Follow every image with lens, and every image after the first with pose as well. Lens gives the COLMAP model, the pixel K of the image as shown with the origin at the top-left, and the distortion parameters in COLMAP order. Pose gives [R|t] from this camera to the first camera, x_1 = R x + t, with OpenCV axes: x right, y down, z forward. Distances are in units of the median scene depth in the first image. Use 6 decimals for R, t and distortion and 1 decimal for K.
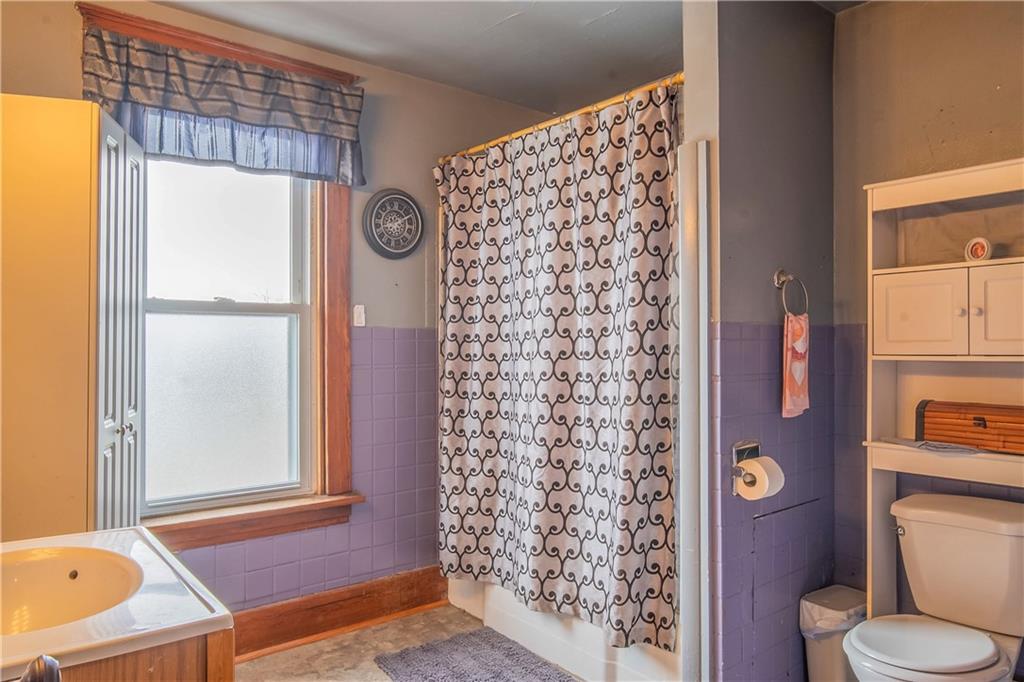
lens RADIAL K [[702.5, 0, 491.8], [0, 702.5, 343.7], [0, 0, 1]] dist [-0.008043, 0.000282]
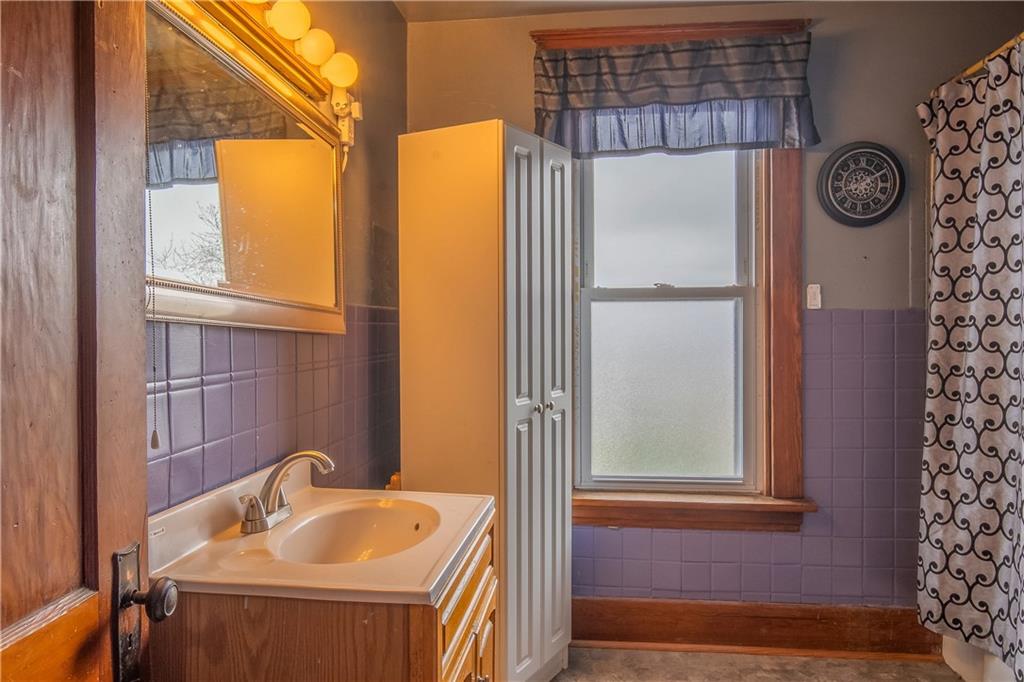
lens RADIAL K [[702.5, 0, 510.6], [0, 702.5, 338.3], [0, 0, 1]] dist [-0.008043, 0.000282]
pose [[0.707713, 0.006295, -0.706472, 0.159935], [0.004270, 0.999904, 0.013187, -0.001603], [0.706487, -0.012350, 0.707618, 0.125723]]
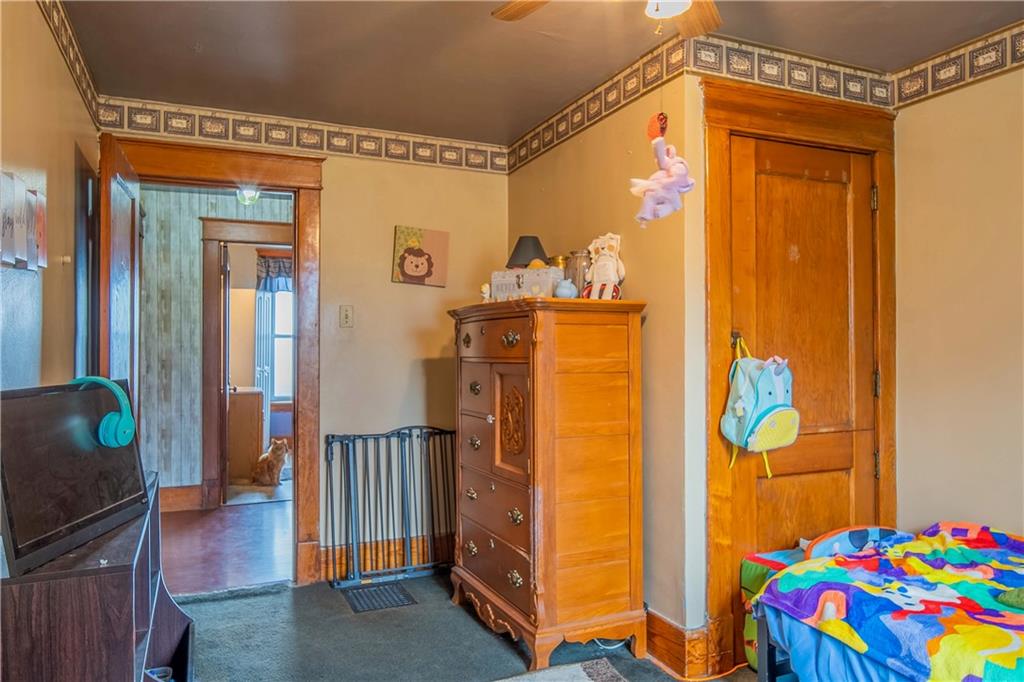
lens RADIAL K [[702.5, 0, 511.4], [0, 702.5, 341.4], [0, 0, 1]] dist [-0.008043, 0.000282]
pose [[0.968832, -0.000637, -0.247717, 1.188344], [-0.002364, 0.999927, -0.011818, 0.004132], [0.247706, 0.012036, 0.968760, -1.624128]]
